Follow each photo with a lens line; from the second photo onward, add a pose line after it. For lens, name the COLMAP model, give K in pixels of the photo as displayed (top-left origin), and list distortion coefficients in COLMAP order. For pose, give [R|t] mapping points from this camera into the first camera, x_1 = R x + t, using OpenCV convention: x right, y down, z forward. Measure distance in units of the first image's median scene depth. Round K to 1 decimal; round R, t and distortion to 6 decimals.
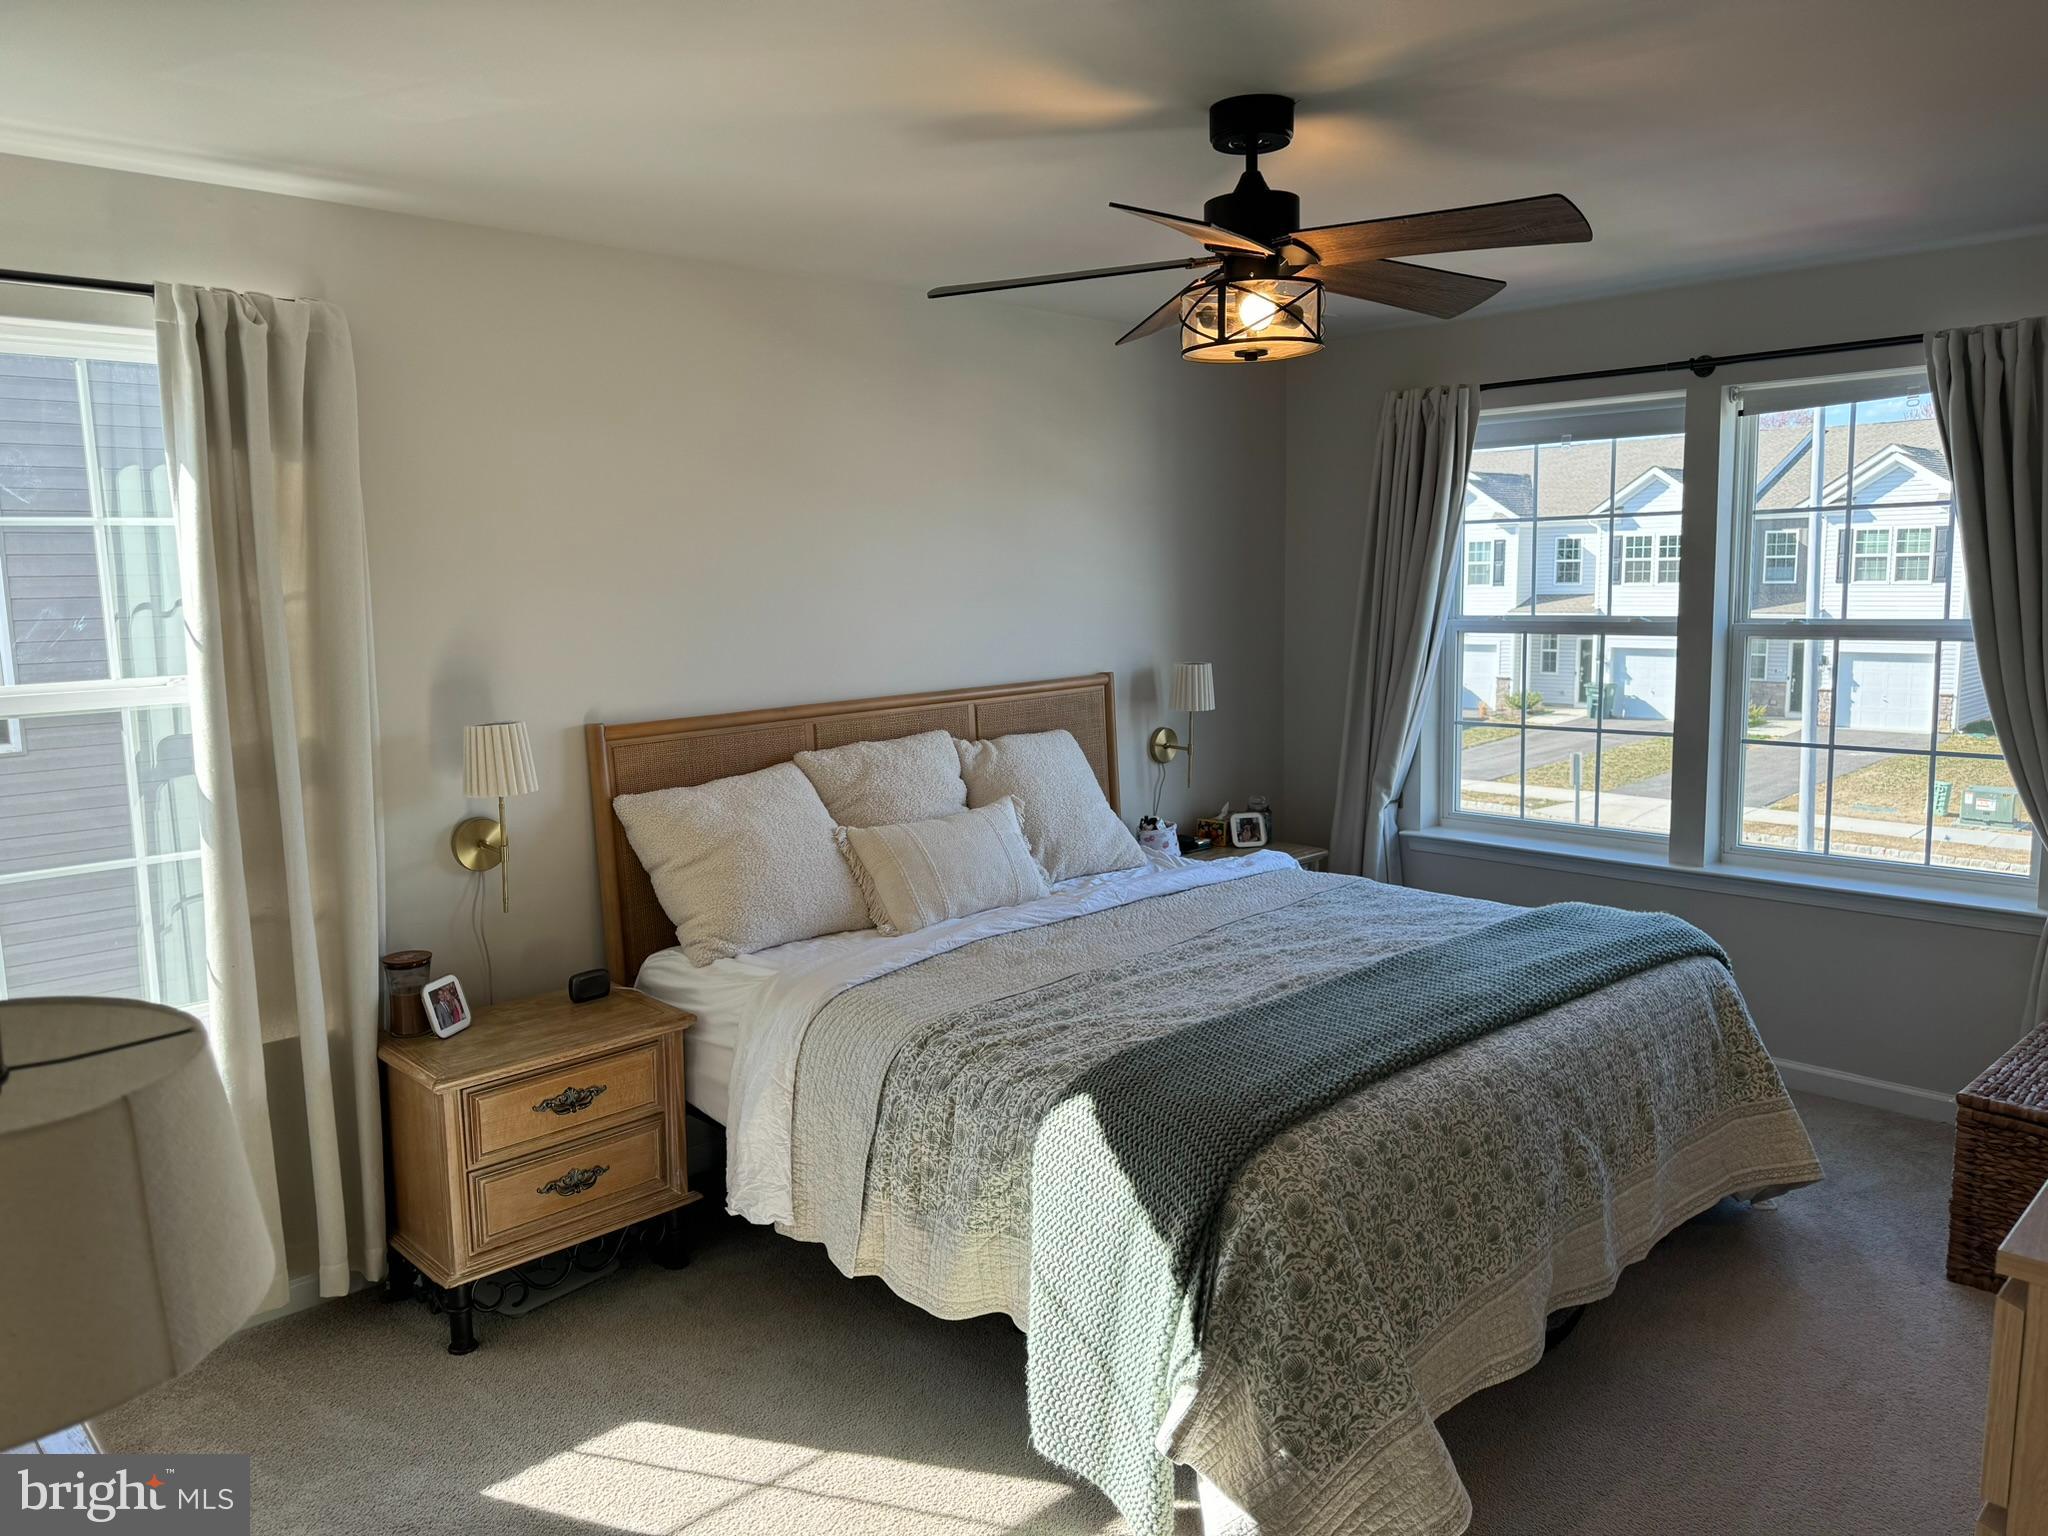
lens RADIAL K [[1439.0, 0, 1017.9], [0, 1439.0, 770.0], [0, 0, 1]] dist [0.057884, -0.057501]
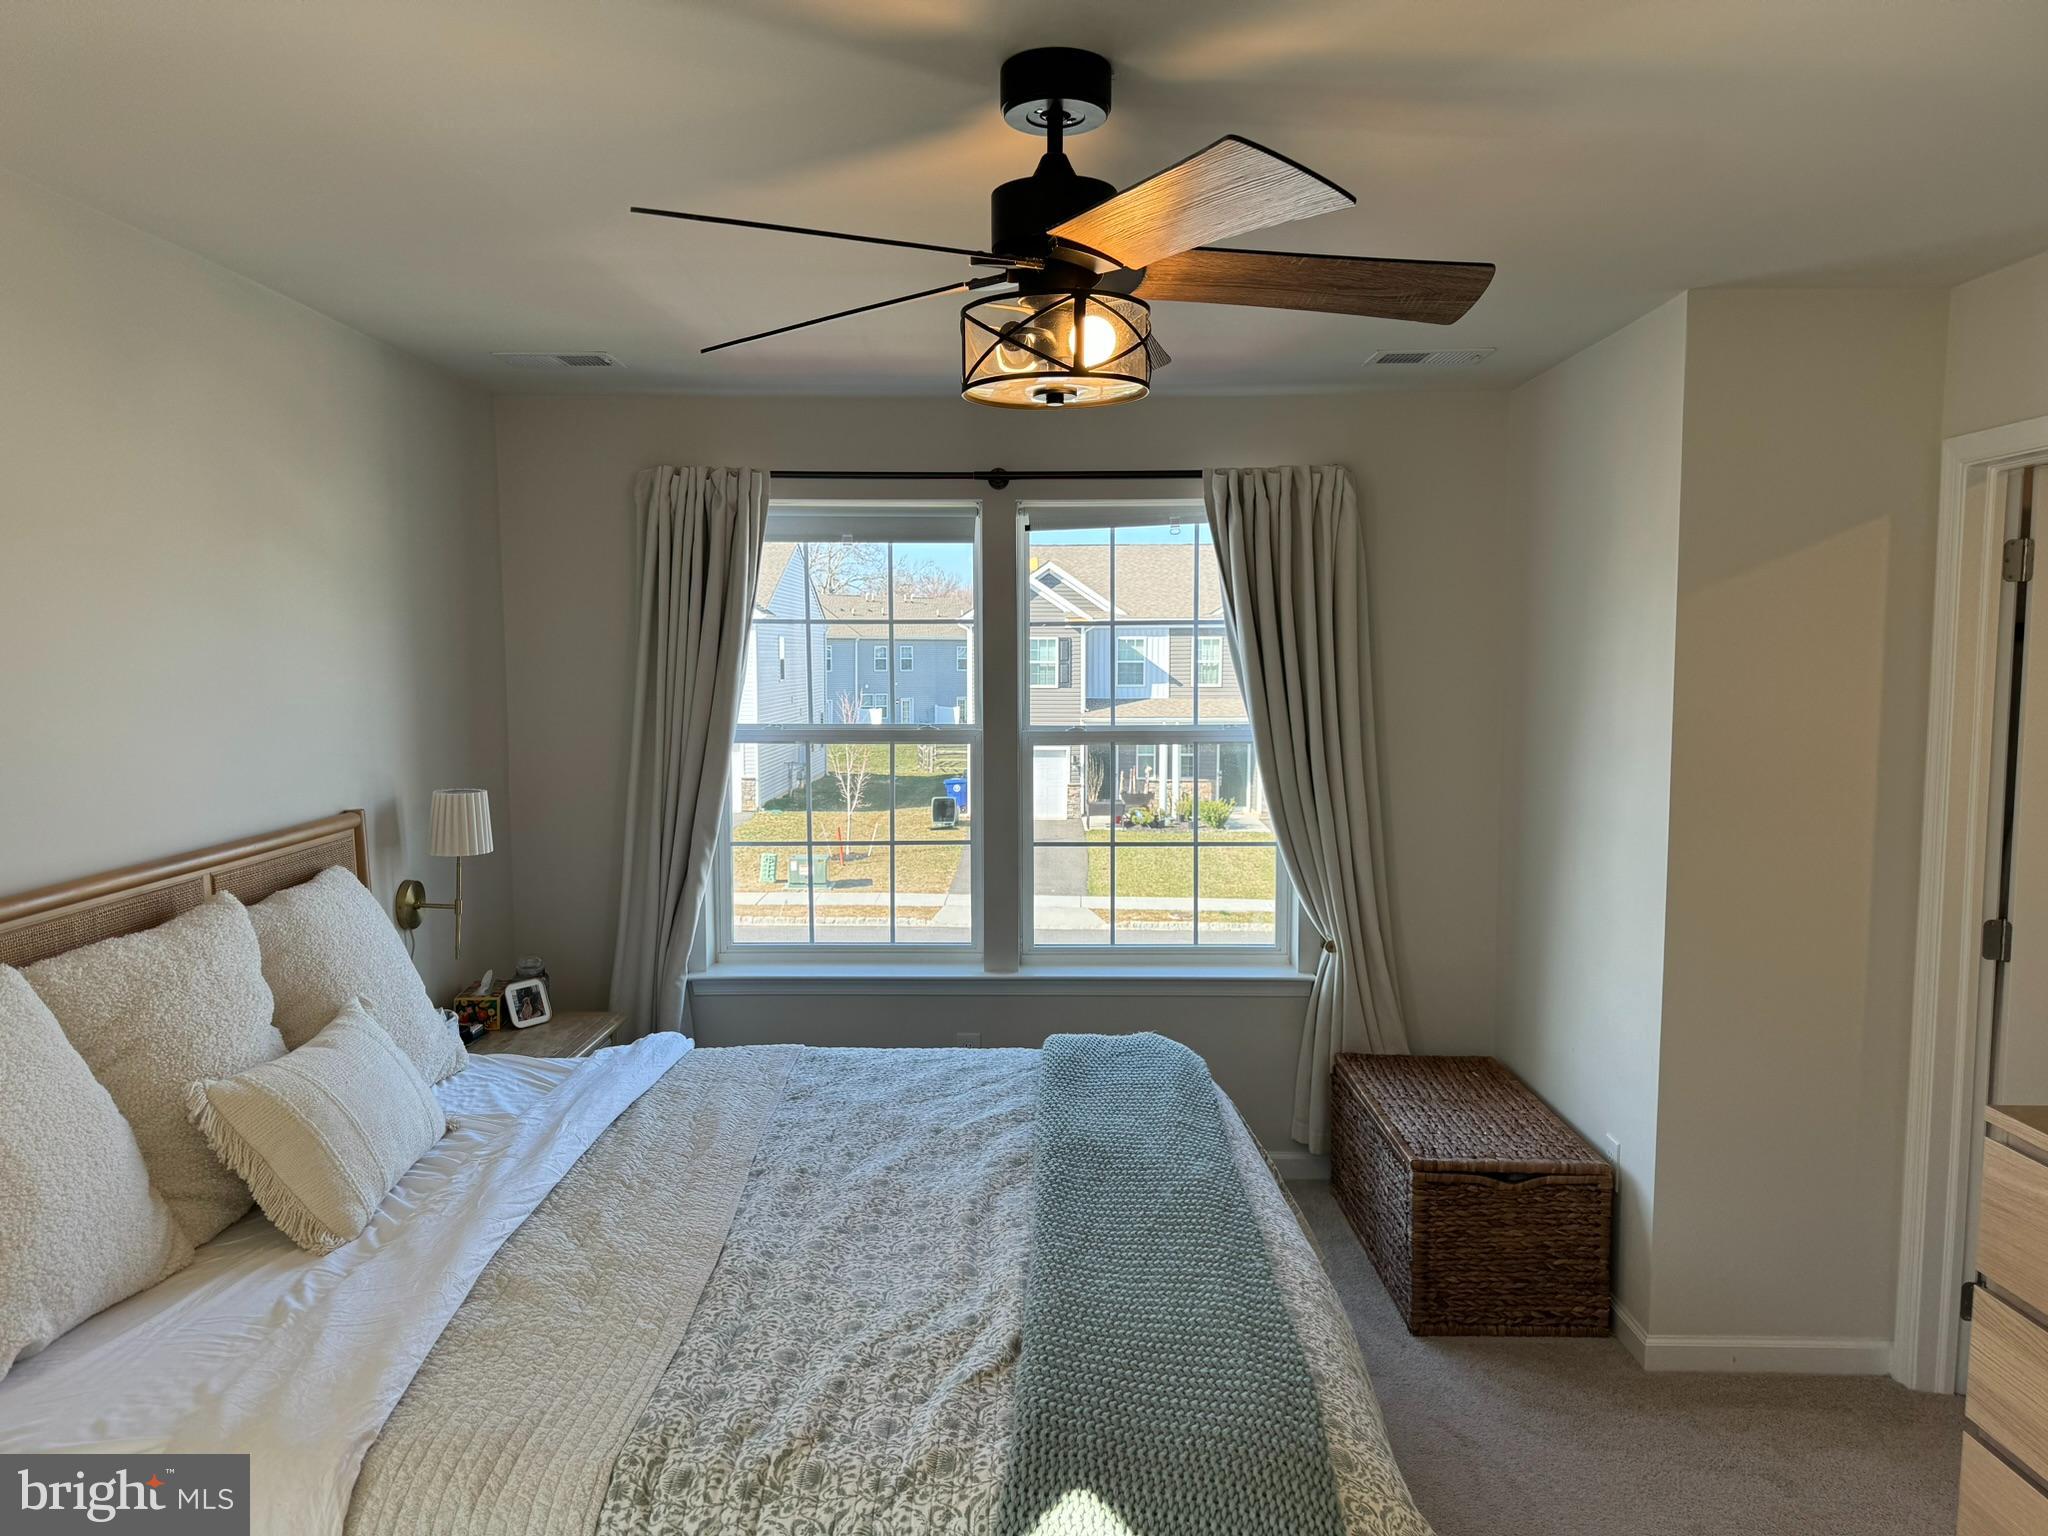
lens RADIAL K [[1439.0, 0, 1036.3], [0, 1439.0, 772.4], [0, 0, 1]] dist [0.057884, -0.057501]
pose [[0.715171, -0.037942, 0.697919, -0.217392], [0.083132, 0.996055, -0.031038, -0.041166], [-0.693988, 0.080217, 0.715504, 0.284297]]
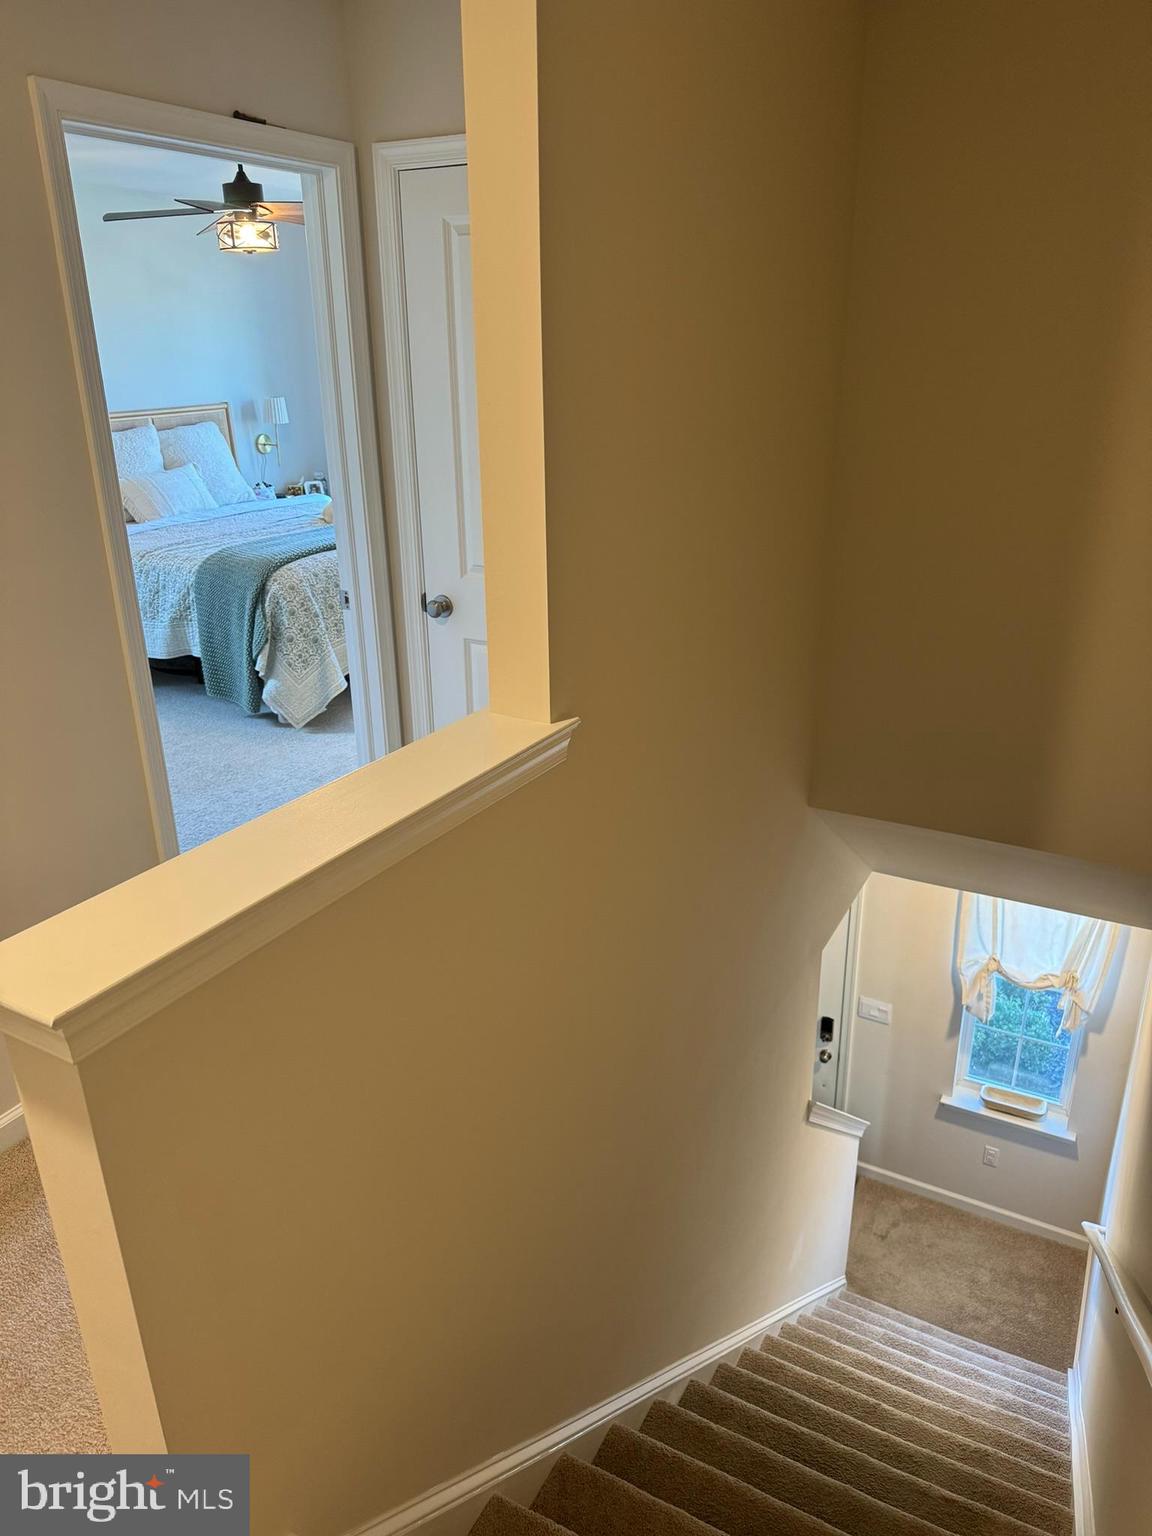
lens RADIAL K [[1079.3, 0, 580.2], [0, 1079.3, 765.6], [0, 0, 1]] dist [0.057884, -0.057501]
pose [[0.948922, -0.098504, 0.299740, 0.030287], [0.027309, 0.972092, 0.233005, 0.083765], [-0.314327, -0.212918, 0.925129, -0.629932]]
